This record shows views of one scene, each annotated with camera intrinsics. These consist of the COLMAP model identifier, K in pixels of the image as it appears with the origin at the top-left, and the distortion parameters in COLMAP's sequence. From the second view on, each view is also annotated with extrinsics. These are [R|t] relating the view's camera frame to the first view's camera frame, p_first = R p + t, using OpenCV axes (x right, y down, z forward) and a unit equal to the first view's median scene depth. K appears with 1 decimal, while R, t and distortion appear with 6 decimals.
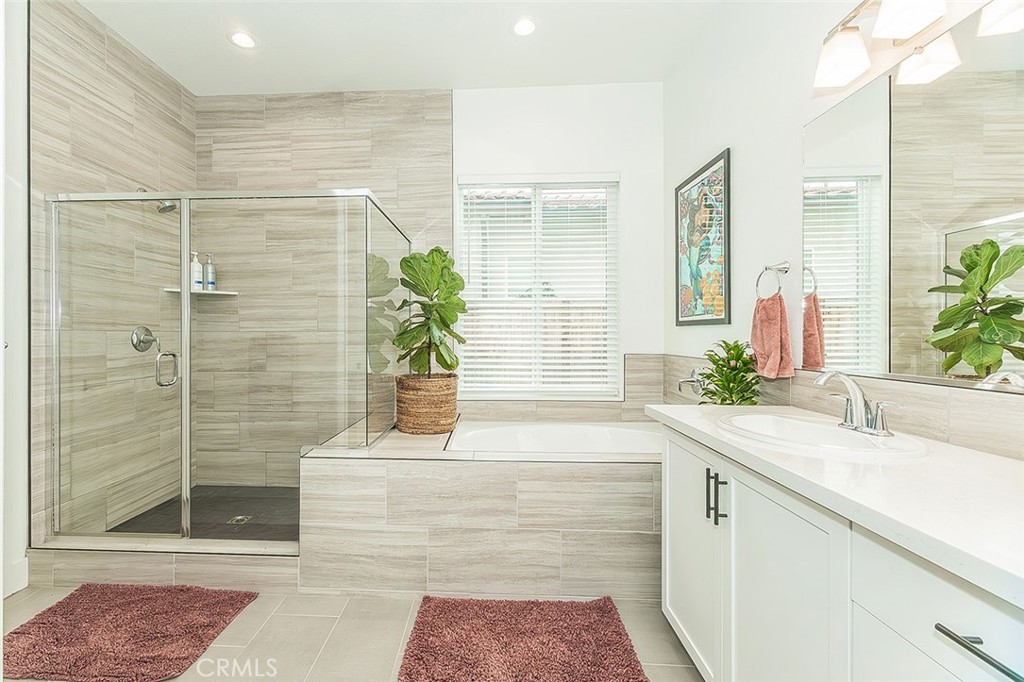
lens RADIAL K [[431.3, 0, 469.0], [0, 431.3, 334.7], [0, 0, 1]] dist [0.003094, 0.000867]
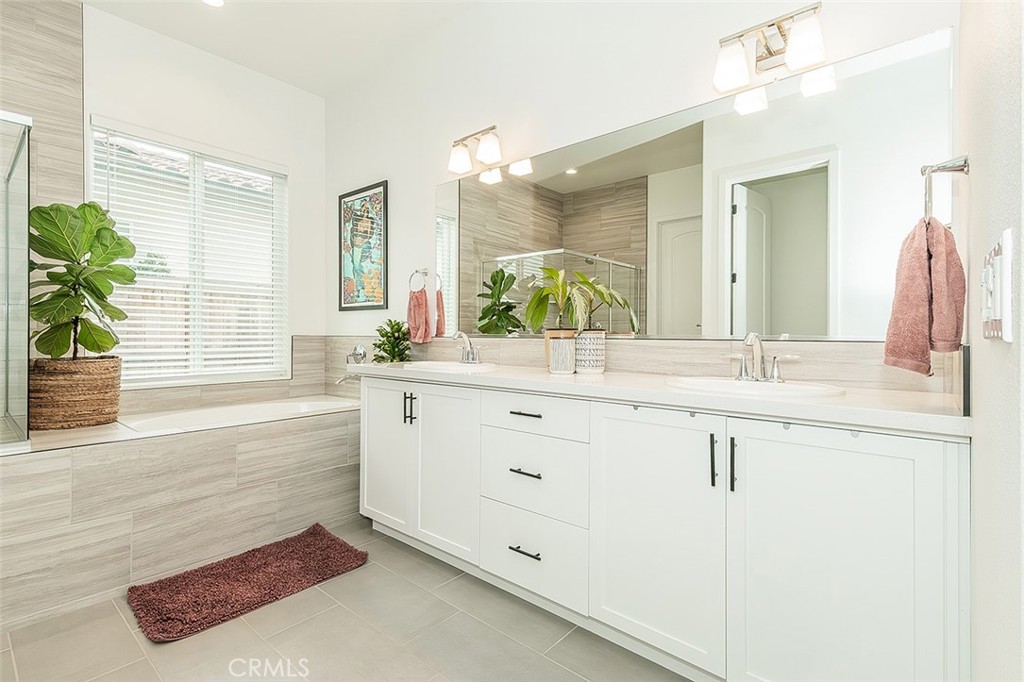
lens RADIAL K [[505.7, 0, 513.1], [0, 505.7, 336.2], [0, 0, 1]] dist [-0.006677, -0.001182]
pose [[0.593290, 0.005357, 0.804971, -0.457727], [-0.005000, 0.999983, -0.002970, 0.065807], [-0.804973, -0.002263, 0.593307, -0.277406]]
